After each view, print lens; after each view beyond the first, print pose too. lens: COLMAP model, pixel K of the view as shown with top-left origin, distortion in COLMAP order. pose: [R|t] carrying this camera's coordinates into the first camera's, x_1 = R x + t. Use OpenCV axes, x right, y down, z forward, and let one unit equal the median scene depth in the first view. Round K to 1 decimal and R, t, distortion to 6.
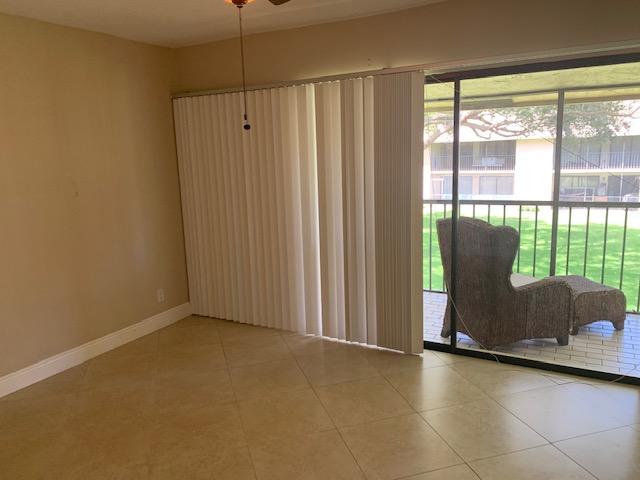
lens RADIAL K [[477.1, 0, 321.5], [0, 477.1, 231.4], [0, 0, 1]] dist [0.006943, -0.005072]
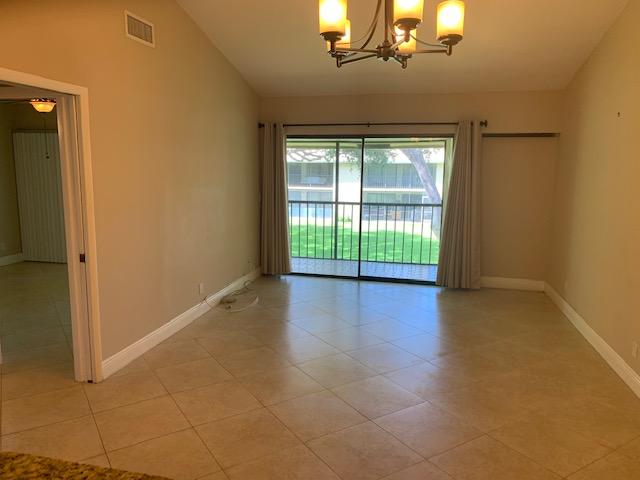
lens RADIAL K [[477.1, 0, 321.5], [0, 477.1, 231.4], [0, 0, 1]] dist [0.006943, -0.005072]
pose [[0.961719, 0.003975, 0.274009, 0.049963], [0.005044, 0.999469, -0.032201, 0.023616], [-0.273992, 0.032350, 0.961188, -0.164766]]
